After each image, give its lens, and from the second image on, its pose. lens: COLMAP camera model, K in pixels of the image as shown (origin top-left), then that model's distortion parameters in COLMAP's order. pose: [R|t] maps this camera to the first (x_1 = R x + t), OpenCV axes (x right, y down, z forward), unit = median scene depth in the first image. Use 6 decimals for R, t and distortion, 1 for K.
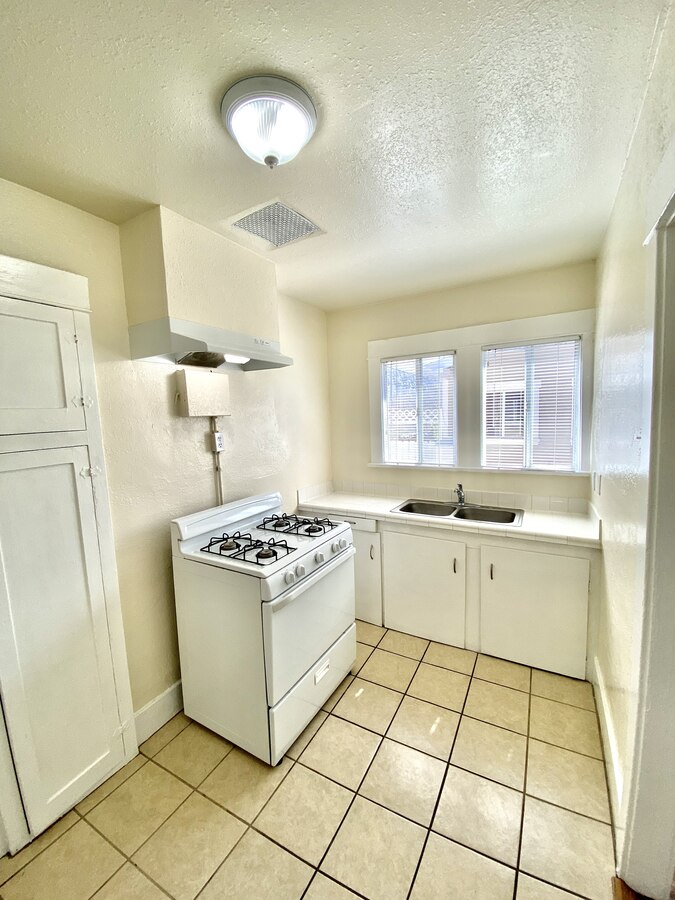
lens RADIAL K [[367.1, 0, 336.5], [0, 367.1, 448.7], [0, 0, 1]] dist [0.038071, -0.027635]
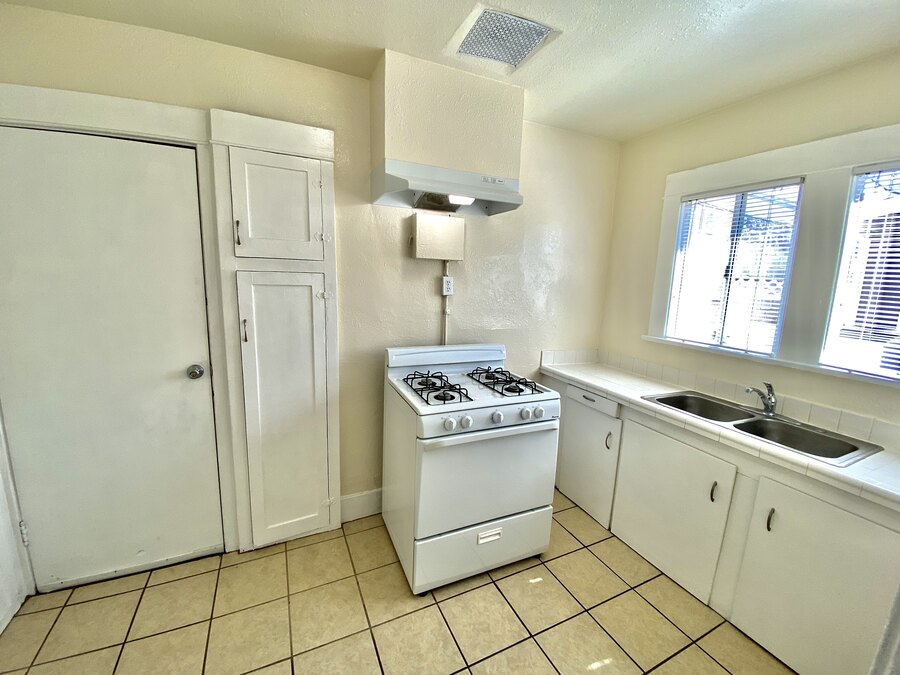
lens RADIAL K [[367.1, 0, 450.0], [0, 367.1, 337.5], [0, 0, 1]] dist [0.038071, -0.027635]
pose [[0.815206, 0.158410, -0.557087, 0.313333], [-0.121116, 0.987229, 0.103490, 0.019131], [0.566366, -0.016893, 0.823981, 0.172750]]
